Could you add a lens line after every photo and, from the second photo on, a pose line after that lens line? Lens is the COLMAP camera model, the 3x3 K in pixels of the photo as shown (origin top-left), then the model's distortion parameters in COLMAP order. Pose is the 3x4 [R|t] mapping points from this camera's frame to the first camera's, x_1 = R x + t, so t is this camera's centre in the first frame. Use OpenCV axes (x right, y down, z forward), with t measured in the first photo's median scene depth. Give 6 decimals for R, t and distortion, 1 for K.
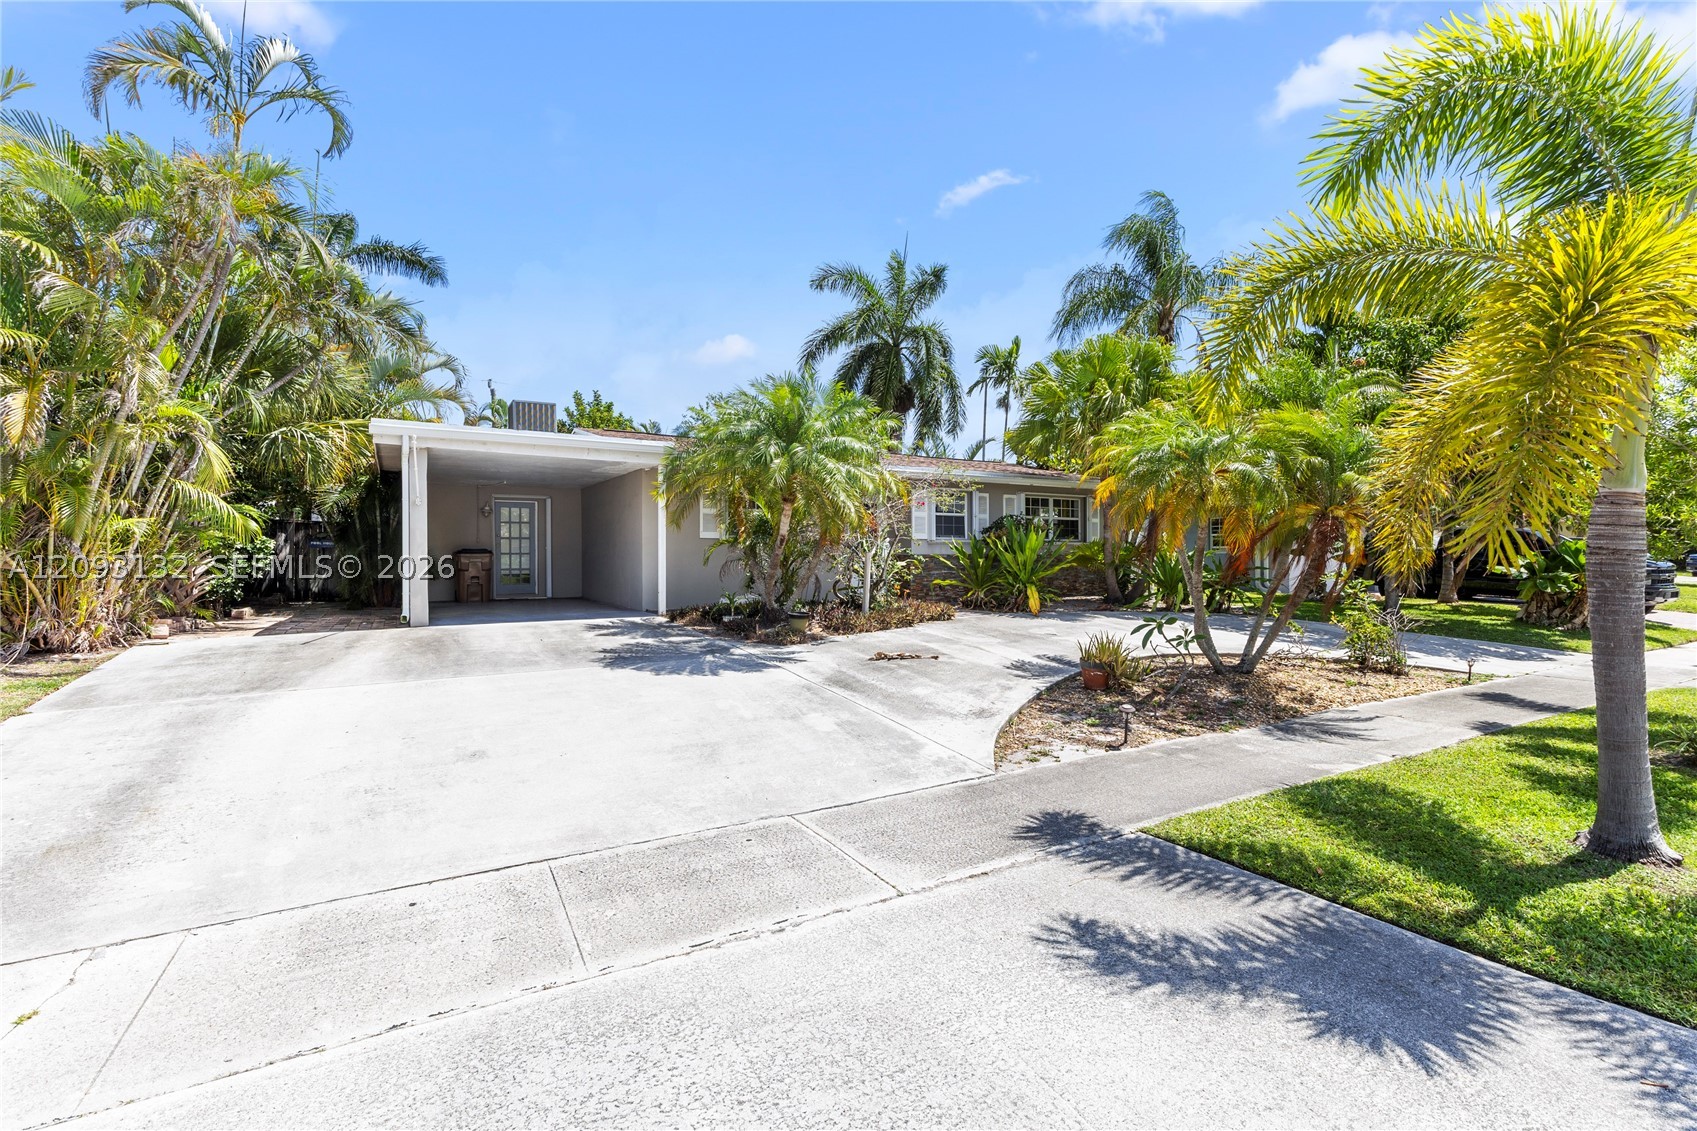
lens RADIAL K [[765.3, 0, 849.4], [0, 765.3, 548.6], [0, 0, 1]] dist [0.002023, 0.000300]
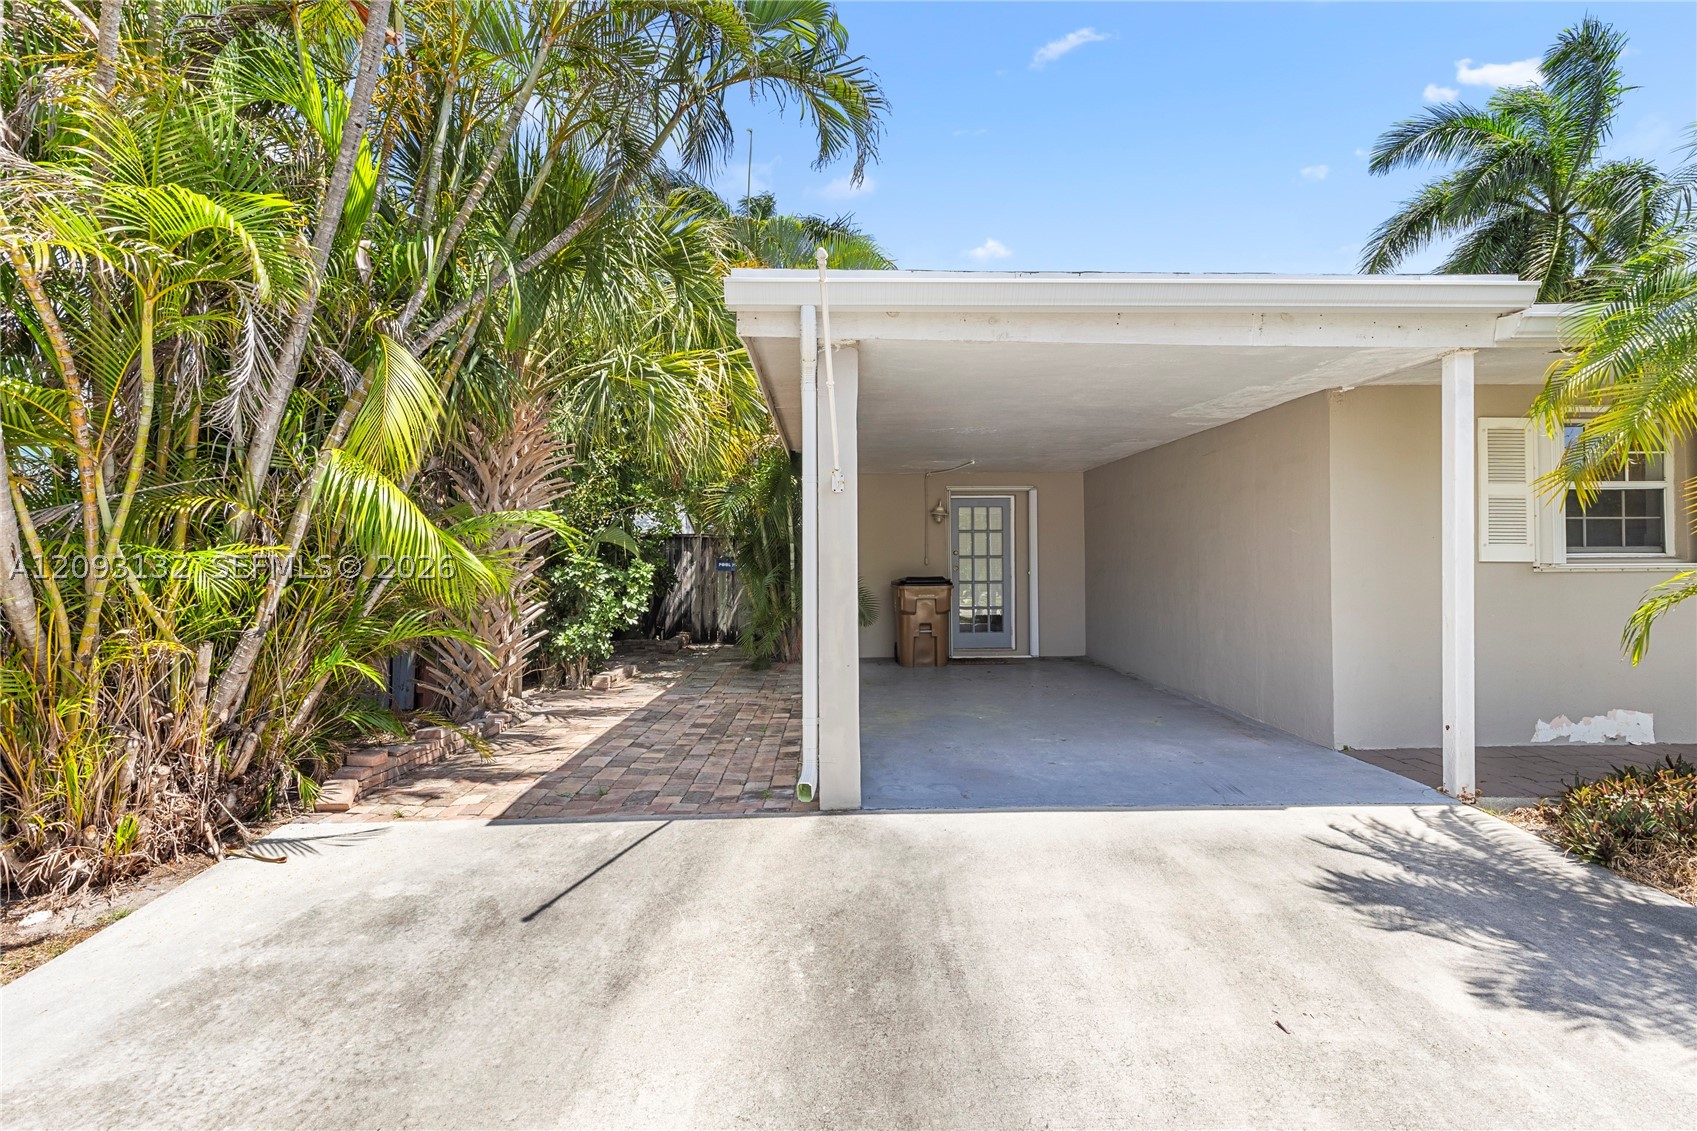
lens RADIAL K [[765.3, 0, 849.4], [0, 765.3, 548.6], [0, 0, 1]] dist [0.002023, 0.000300]
pose [[0.873218, -0.014180, -0.487123, -0.230958], [0.009620, 0.999883, -0.011862, -0.014219], [0.487234, 0.005672, 0.873253, 0.415682]]
